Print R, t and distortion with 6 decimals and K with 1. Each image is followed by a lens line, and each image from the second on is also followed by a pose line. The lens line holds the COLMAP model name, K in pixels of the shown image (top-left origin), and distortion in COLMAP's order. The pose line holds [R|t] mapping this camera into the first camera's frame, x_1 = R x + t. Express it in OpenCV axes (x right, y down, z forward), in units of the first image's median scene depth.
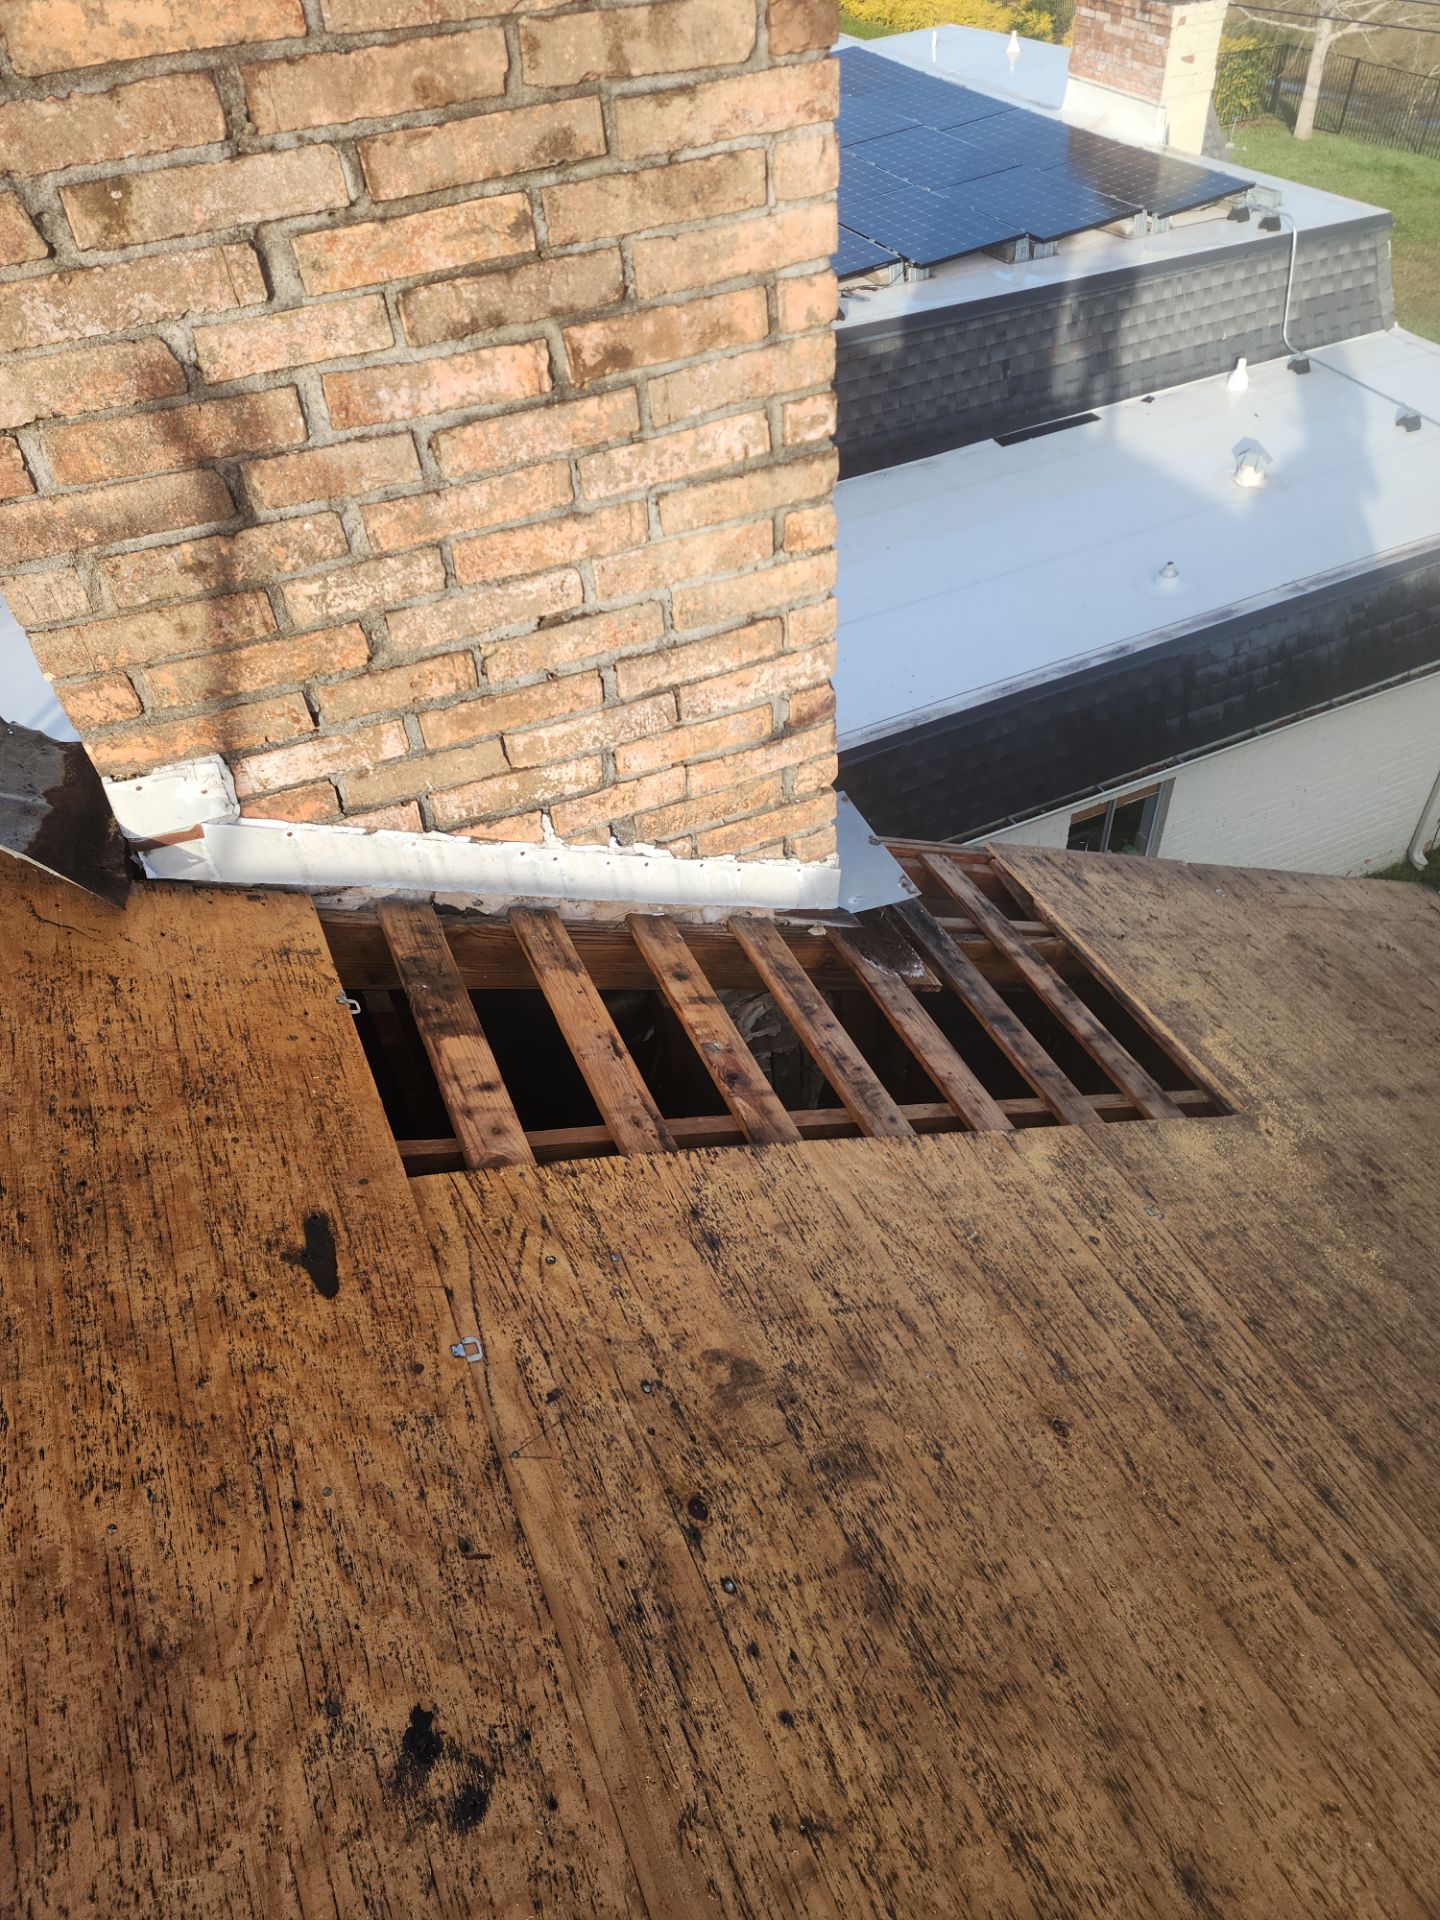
lens RADIAL K [[1248.7, 0, 737.4], [0, 1248.7, 956.2], [0, 0, 1]] dist [0.084186, -0.061639]
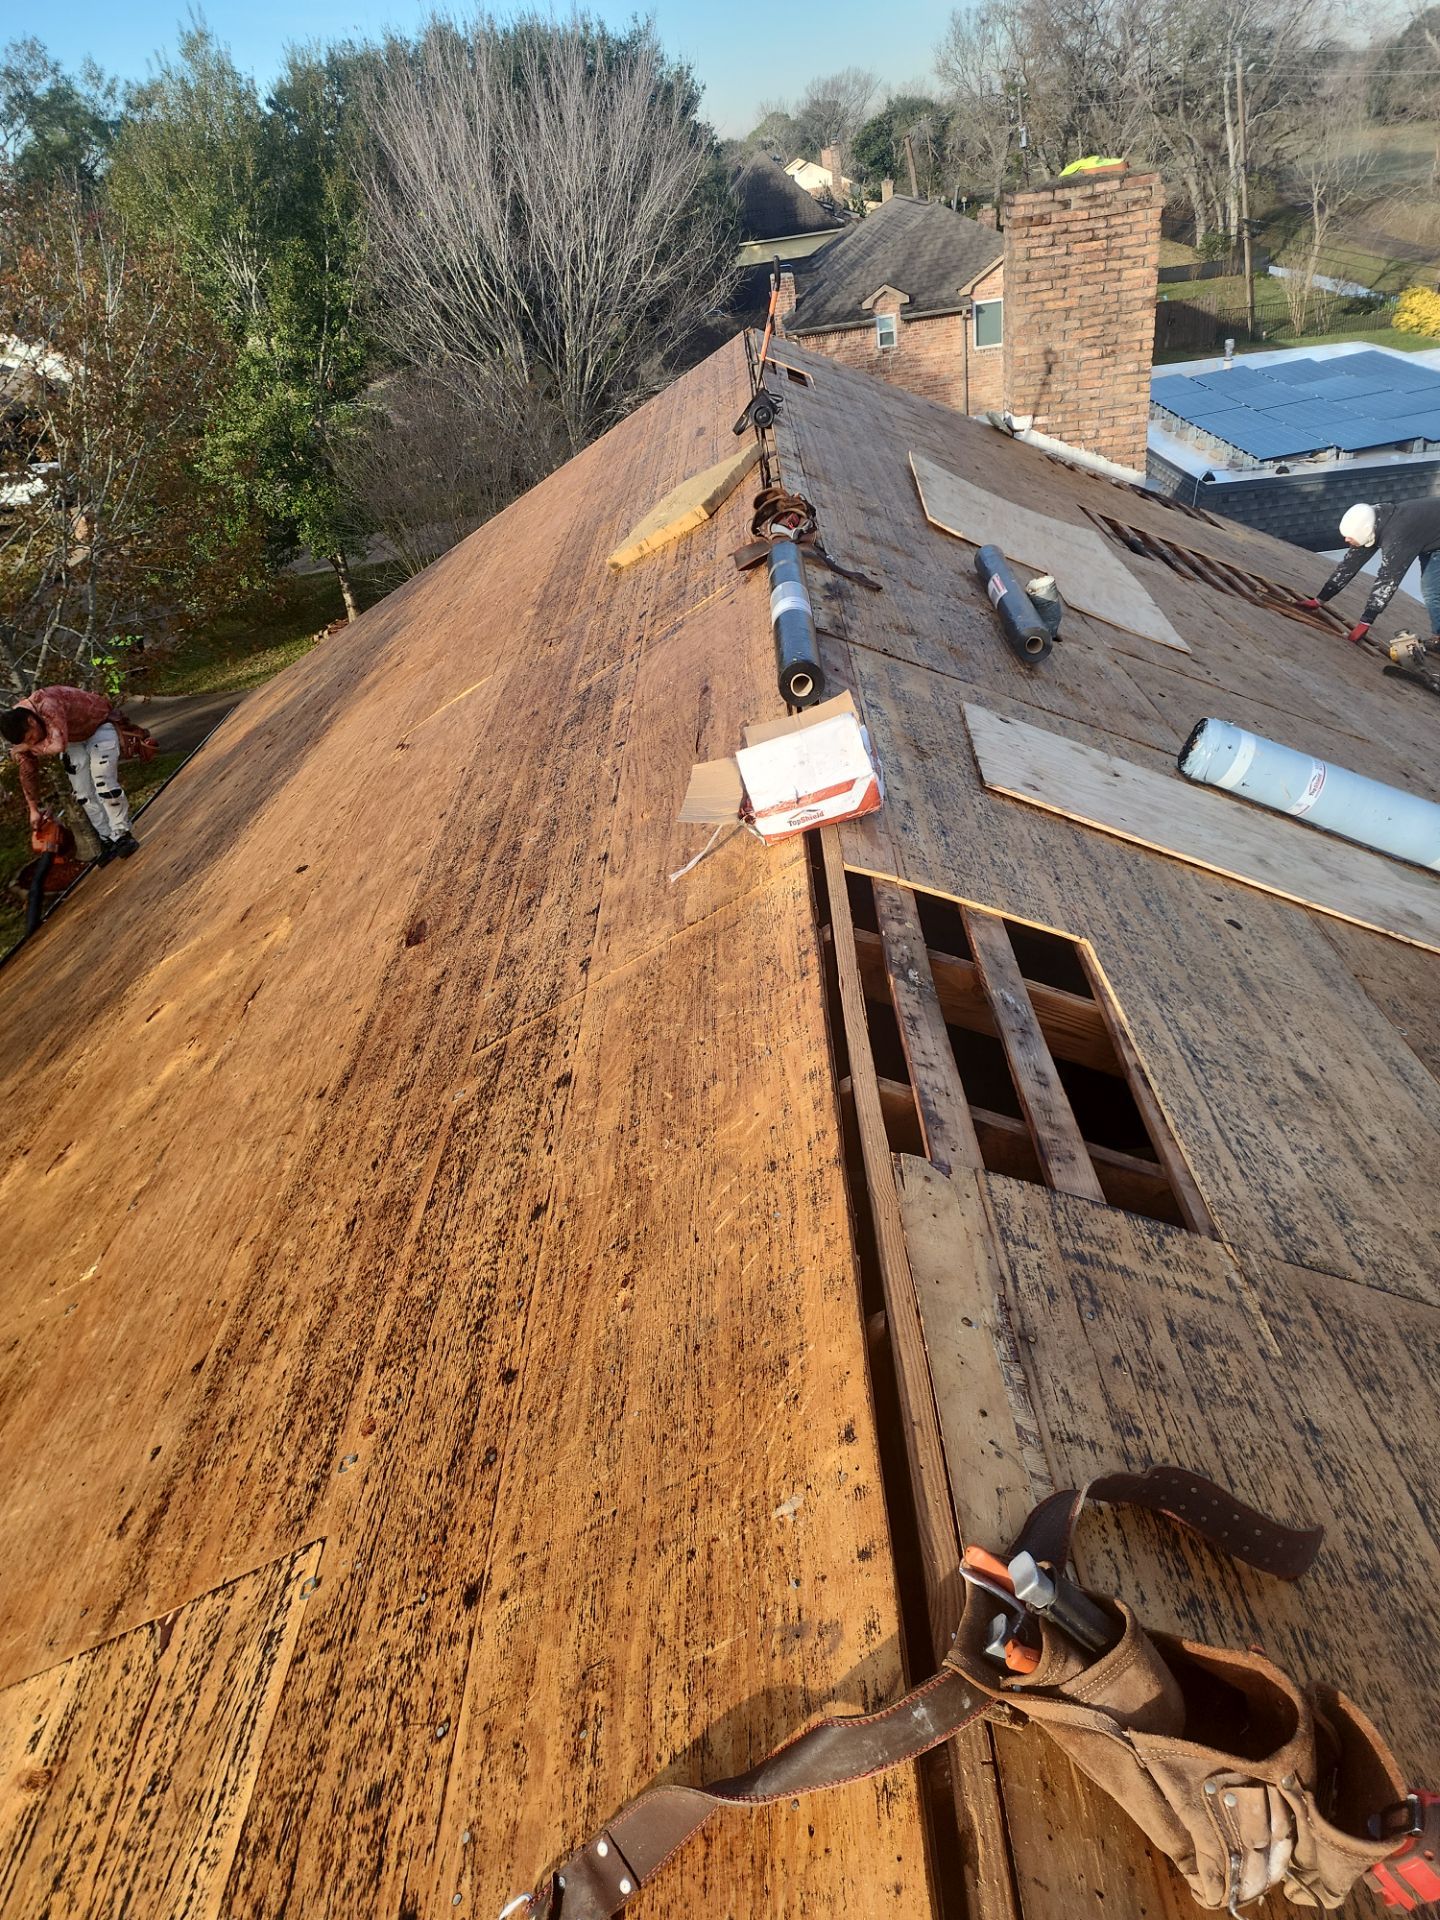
lens RADIAL K [[1303.2, 0, 720.0], [0, 1303.2, 960.0], [0, 0, 1]] dist [0.093170, -0.079681]
pose [[0.907804, 0.171910, -0.382542, 0.974982], [-0.247220, 0.956157, -0.156988, 3.254488], [0.338783, 0.237086, 0.910503, -4.101859]]
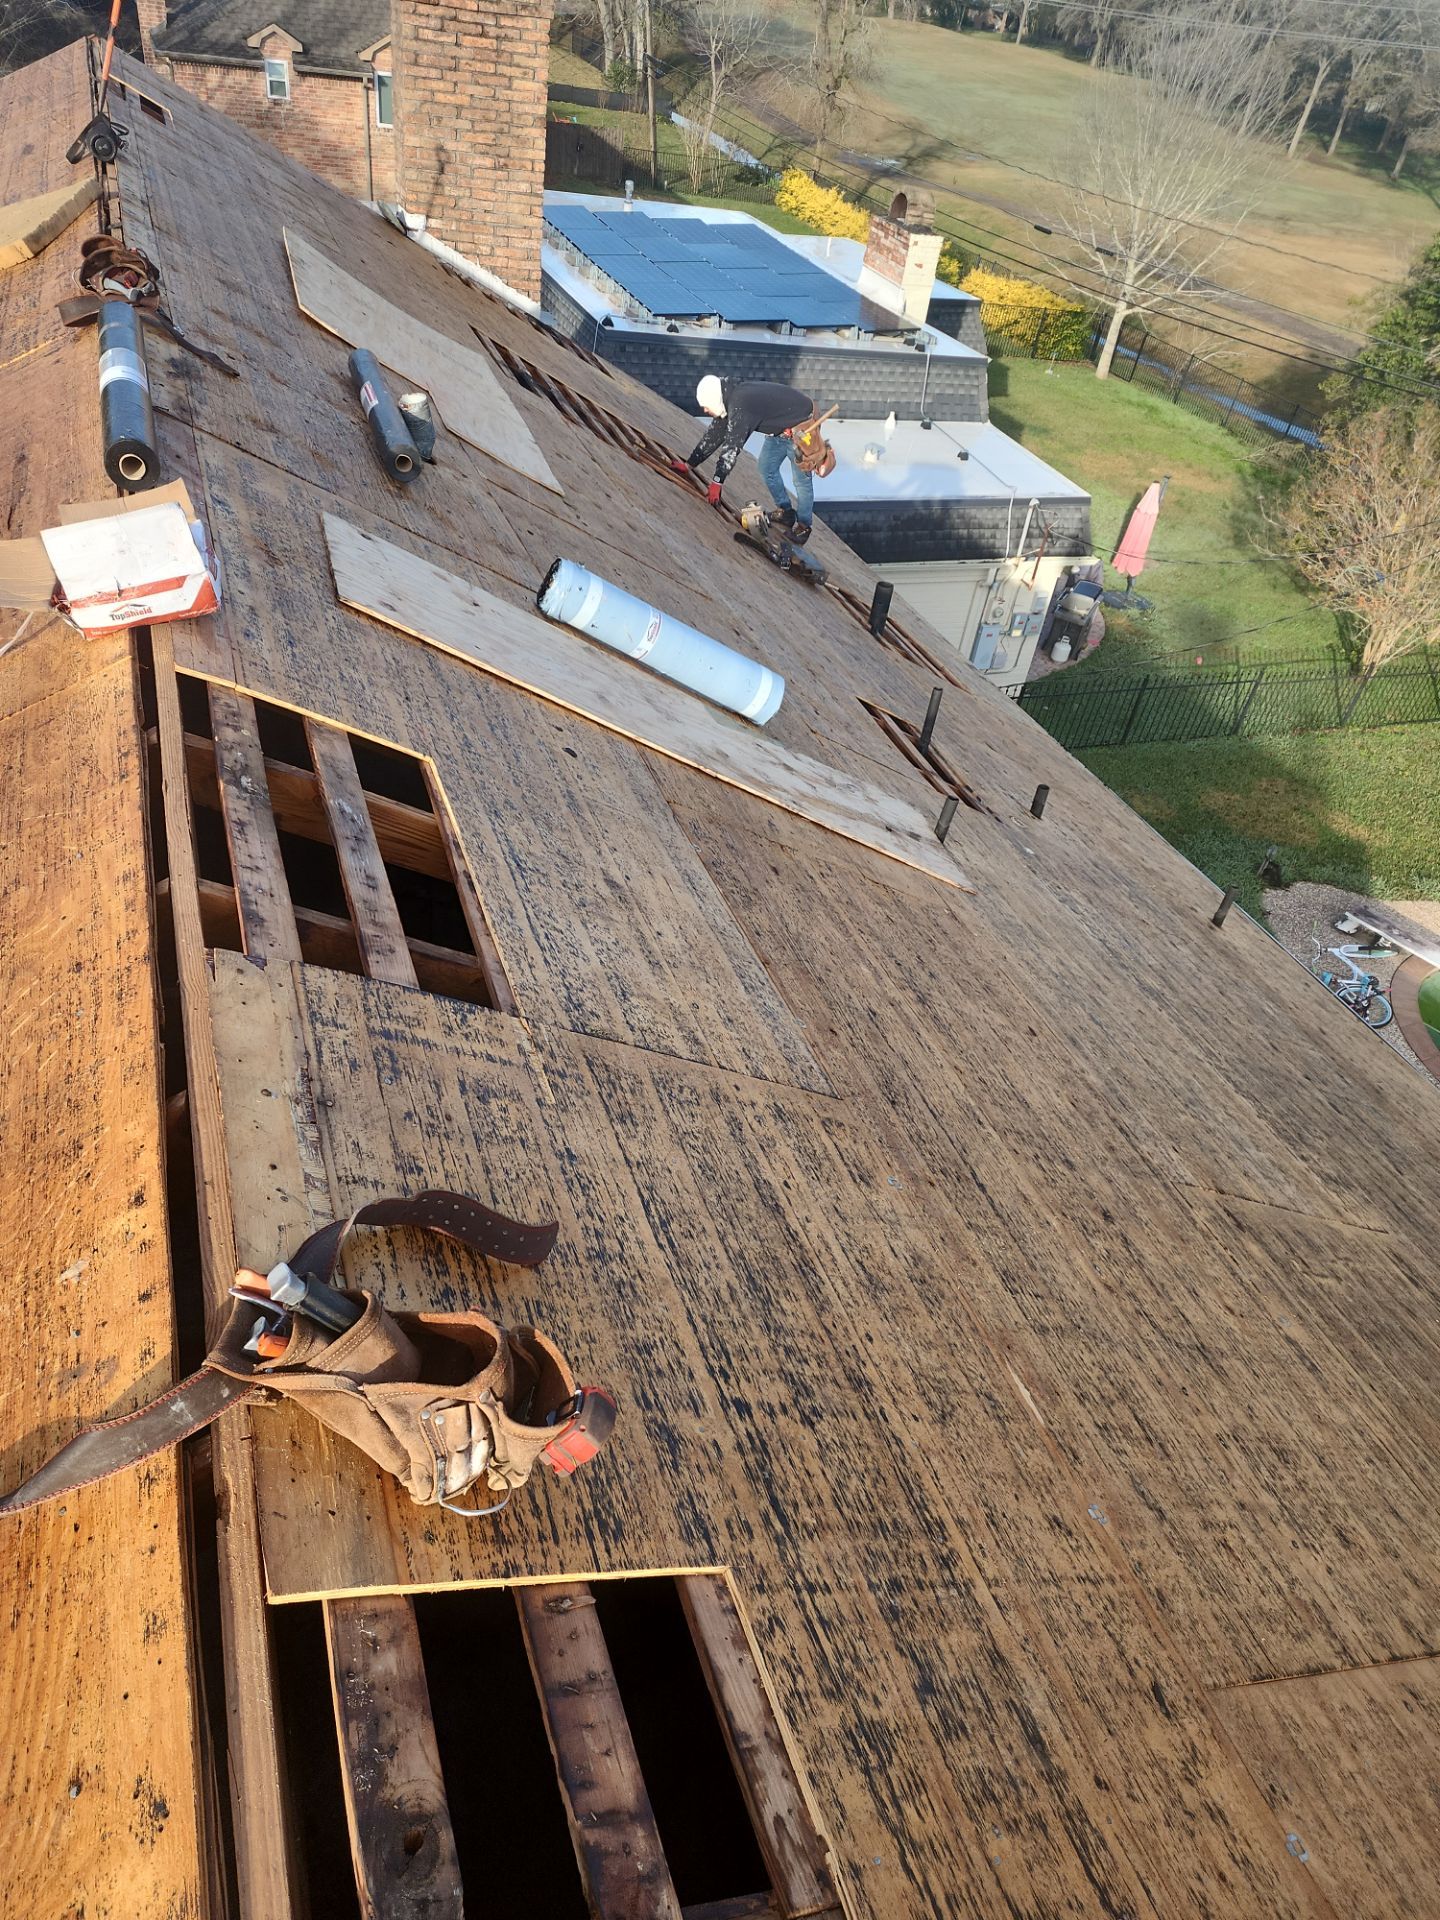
lens RADIAL K [[1281.9, 0, 724.7], [0, 1281.9, 974.4], [0, 0, 1]] dist [0.094525, -0.077551]
pose [[0.979902, 0.189513, 0.062268, 1.076408], [-0.181139, 0.976088, -0.120171, 3.274554], [-0.083553, 0.106477, 0.990798, -4.159339]]
